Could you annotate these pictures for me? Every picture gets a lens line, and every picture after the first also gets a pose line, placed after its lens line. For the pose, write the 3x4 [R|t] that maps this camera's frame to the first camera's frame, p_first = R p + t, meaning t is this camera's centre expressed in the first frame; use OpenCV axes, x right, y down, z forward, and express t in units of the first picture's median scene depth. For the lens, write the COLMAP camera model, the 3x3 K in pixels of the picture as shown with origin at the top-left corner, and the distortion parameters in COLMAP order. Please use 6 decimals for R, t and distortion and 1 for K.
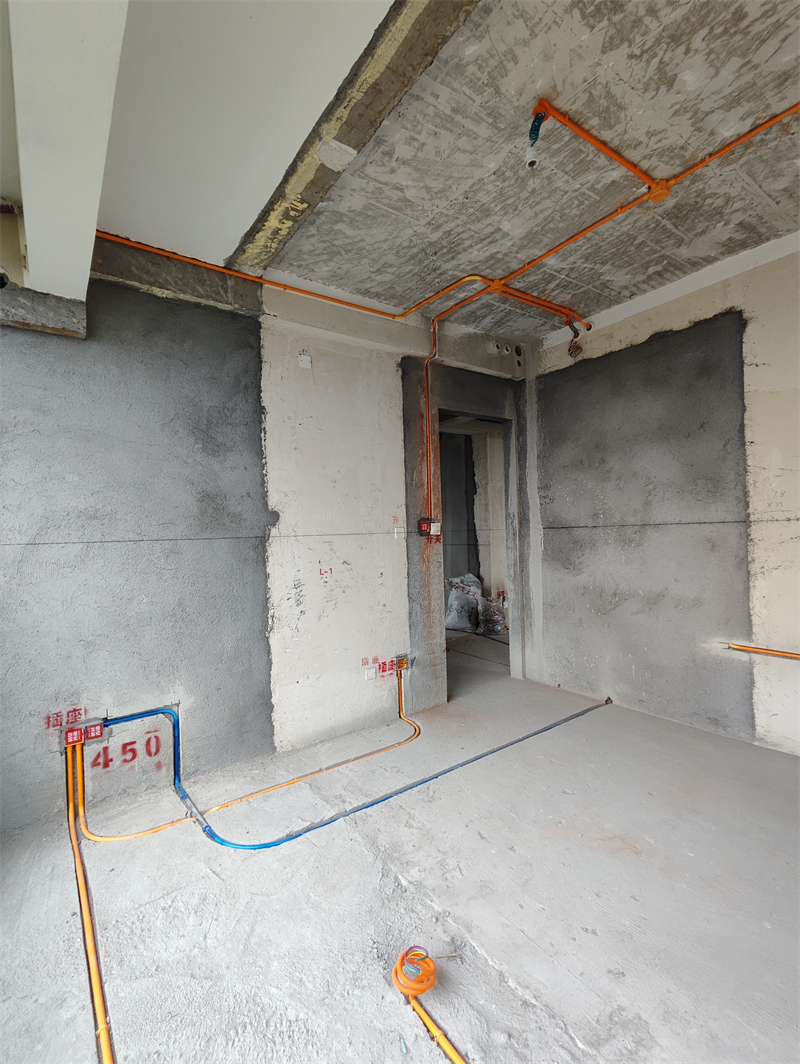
lens RADIAL K [[483.3, 0, 382.8], [0, 483.3, 534.8], [0, 0, 1]] dist [-0.005226, 0.003382]
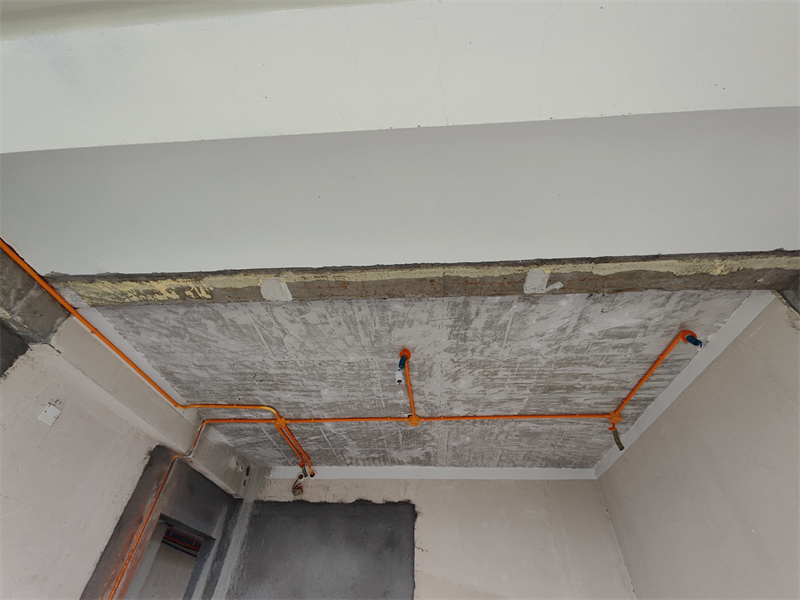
lens RADIAL K [[363.4, 0, 402.5], [0, 363.4, 311.0], [0, 0, 1]] dist [-0.005226, 0.003382]
pose [[0.621839, 0.562956, 0.544423, -0.241938], [-0.040542, 0.717384, -0.695498, -0.114041], [-0.782095, 0.410416, 0.468920, 0.261956]]
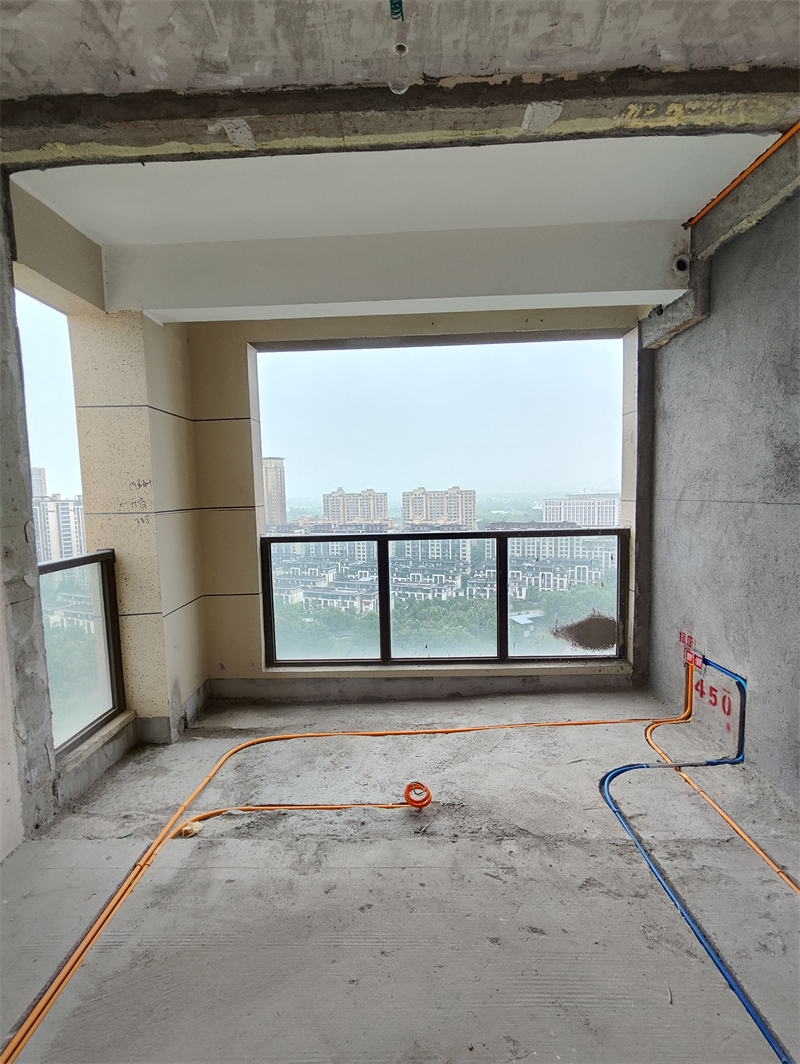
lens RADIAL K [[483.3, 0, 387.3], [0, 483.3, 535.2], [0, 0, 1]] dist [-0.005226, 0.003382]
pose [[-0.597130, 0.119979, -0.793121, 0.649468], [0.044128, 0.992167, 0.116867, -0.060870], [0.800929, 0.034786, -0.597747, 0.934386]]
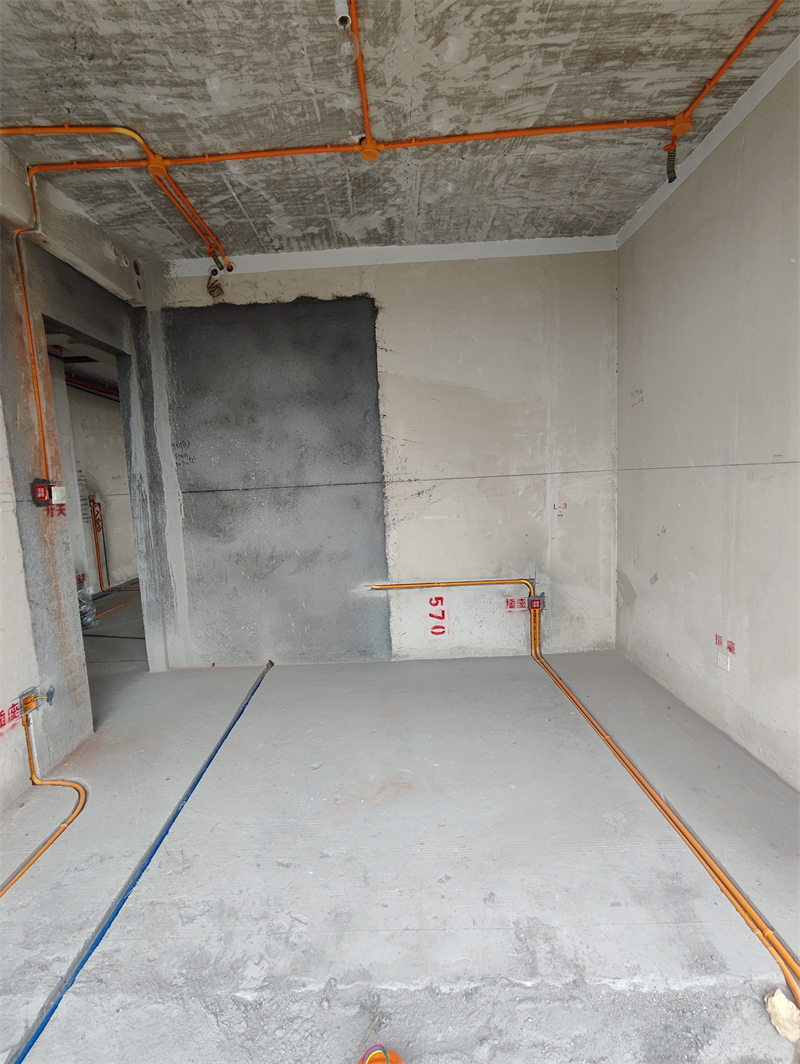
lens RADIAL K [[483.3, 0, 388.6], [0, 483.3, 534.8], [0, 0, 1]] dist [-0.005226, 0.003382]
pose [[0.583526, -0.088154, 0.807295, -0.228172], [0.033795, 0.995866, 0.084318, 0.002139], [-0.811391, -0.021919, 0.584093, 0.294036]]
